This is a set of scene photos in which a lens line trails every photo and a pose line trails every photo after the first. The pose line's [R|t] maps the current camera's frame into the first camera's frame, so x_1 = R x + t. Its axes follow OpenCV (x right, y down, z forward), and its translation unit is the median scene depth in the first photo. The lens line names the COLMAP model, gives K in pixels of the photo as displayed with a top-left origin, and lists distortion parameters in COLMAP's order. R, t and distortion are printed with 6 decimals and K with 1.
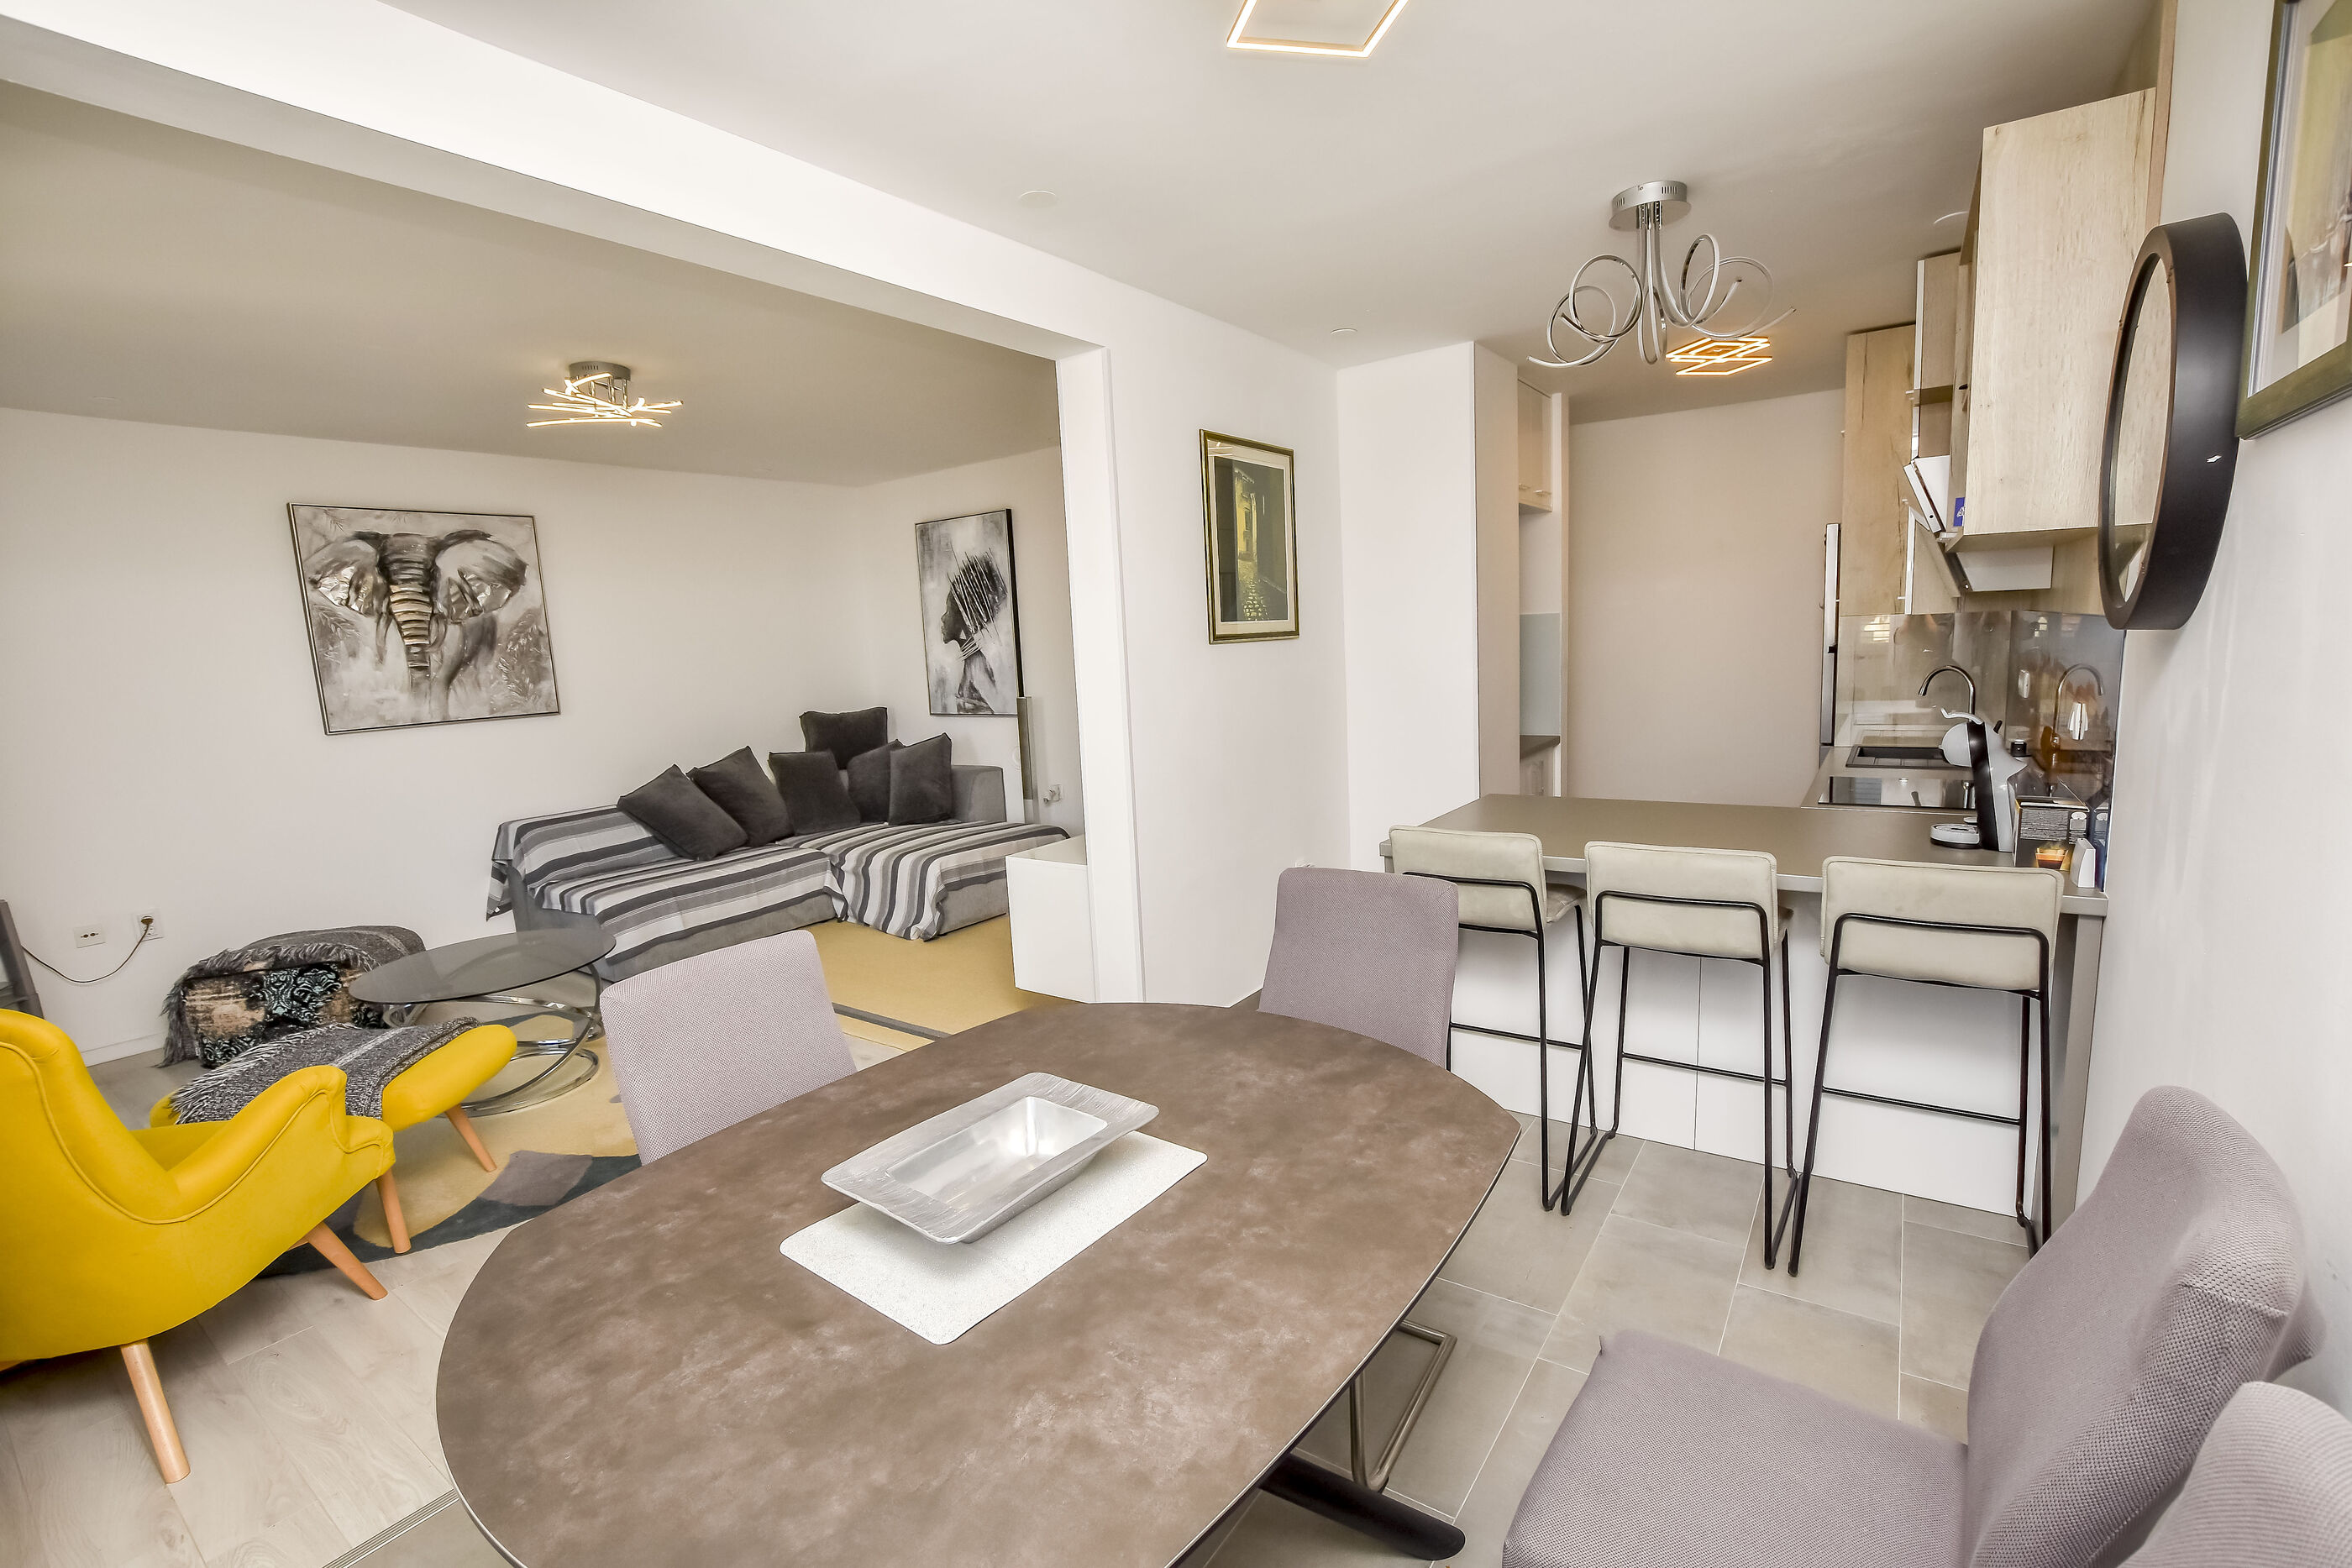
lens RADIAL K [[1047.1, 0, 1160.6], [0, 1047.1, 788.6], [0, 0, 1]] dist [-0.039399, 0.004584]
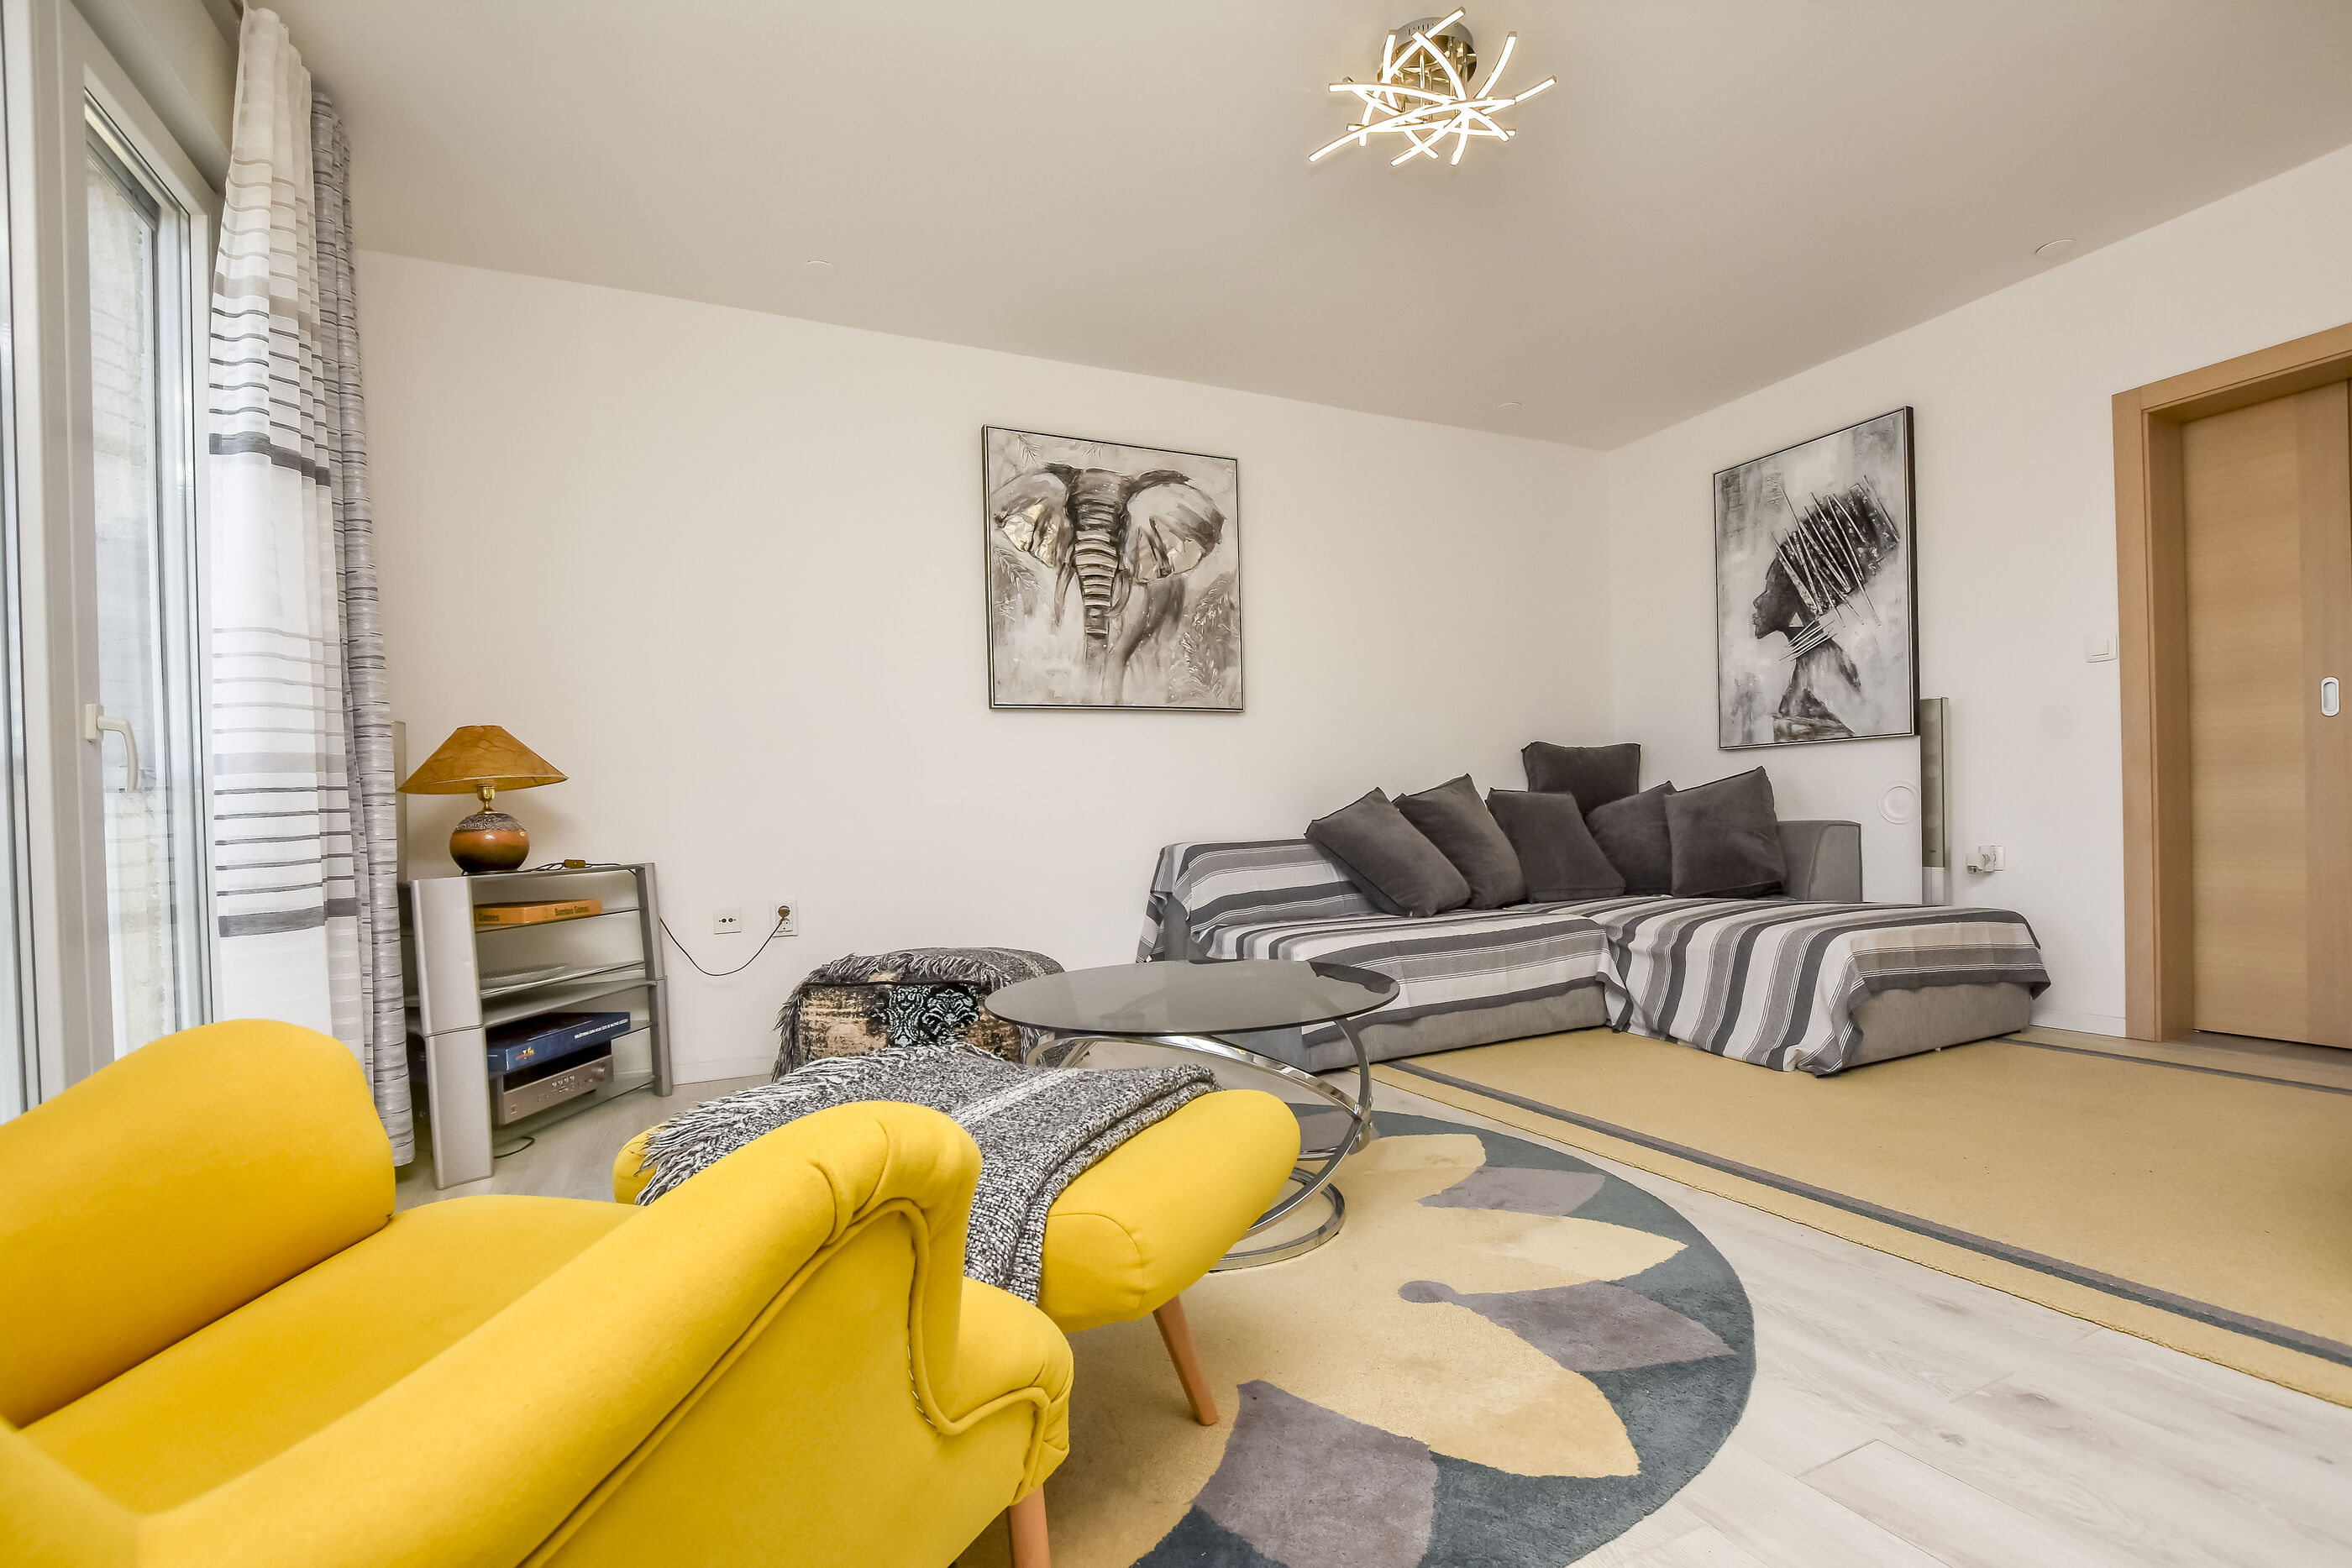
lens RADIAL K [[1047.1, 0, 1208.0], [0, 1047.1, 824.6], [0, 0, 1]] dist [-0.039399, 0.004584]
pose [[0.891472, 0.038500, -0.451437, -0.278443], [-0.090596, 0.991408, -0.094354, 0.095489], [0.443925, 0.125012, 0.887301, 0.343838]]
